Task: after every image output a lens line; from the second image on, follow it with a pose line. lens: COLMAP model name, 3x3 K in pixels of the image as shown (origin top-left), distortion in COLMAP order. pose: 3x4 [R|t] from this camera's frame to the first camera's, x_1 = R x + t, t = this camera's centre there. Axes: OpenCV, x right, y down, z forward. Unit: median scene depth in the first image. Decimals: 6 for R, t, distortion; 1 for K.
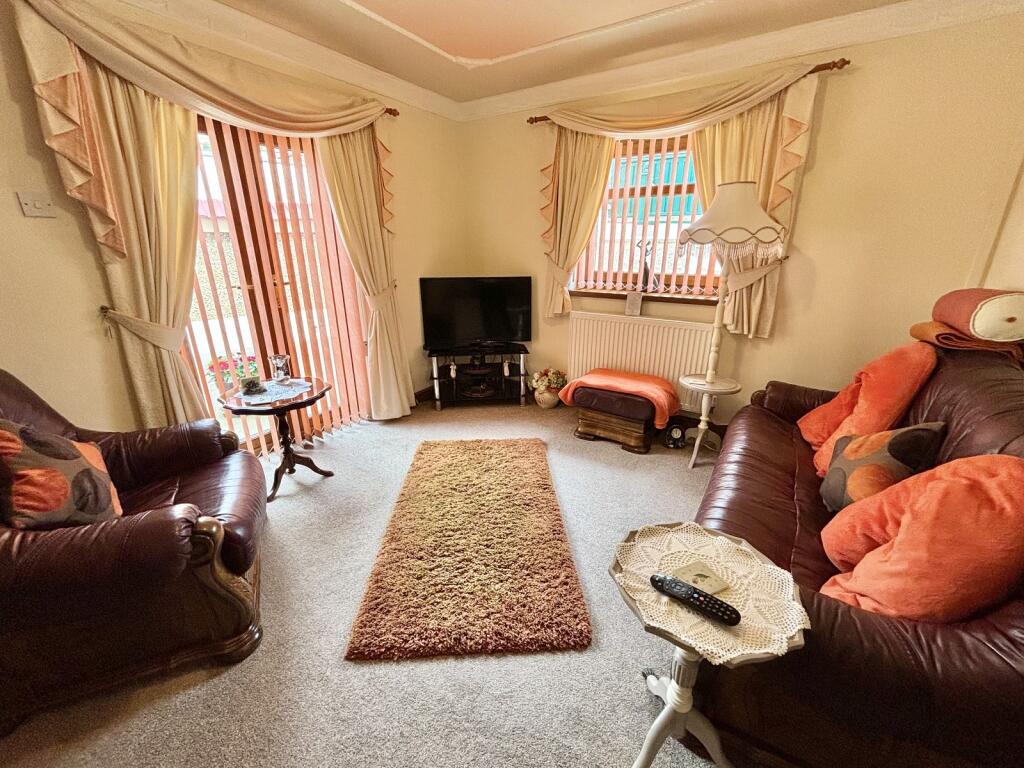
lens RADIAL K [[410.6, 0, 510.1], [0, 410.6, 383.0], [0, 0, 1]] dist [-0.005009, 0.000801]
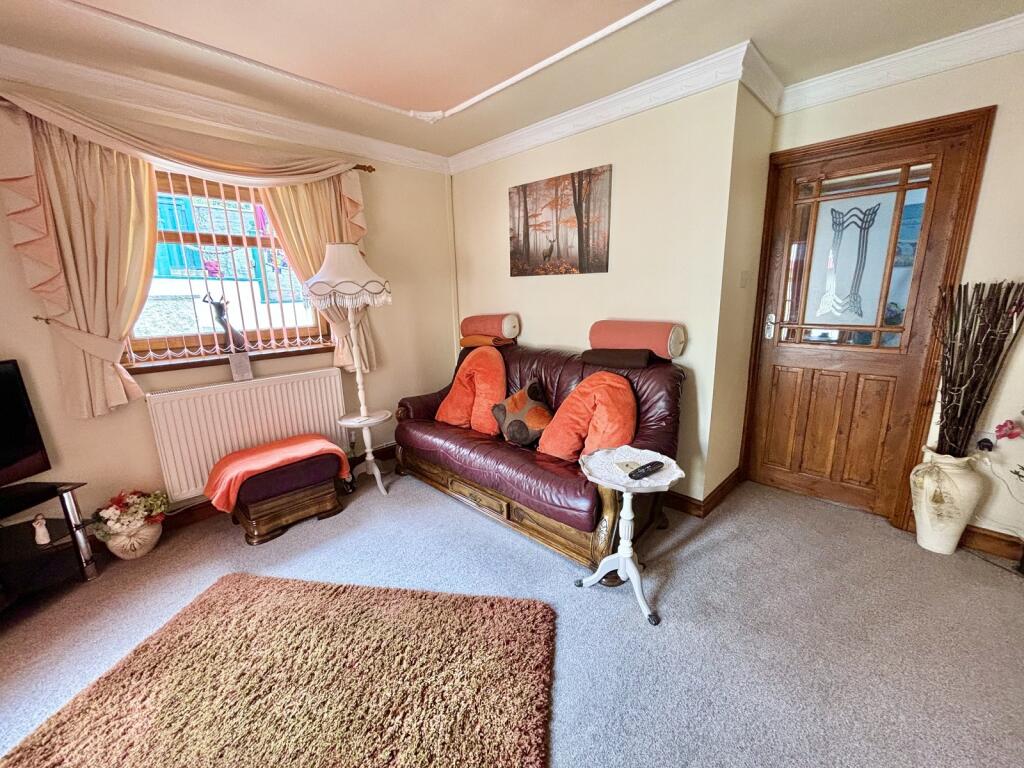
lens RADIAL K [[410.6, 0, 510.1], [0, 410.6, 383.0], [0, 0, 1]] dist [-0.005009, 0.000801]
pose [[0.193641, -0.217019, 0.956769, -0.439054], [0.341307, 0.929211, 0.141691, -0.101561], [-0.919789, 0.299115, 0.254003, 0.313112]]
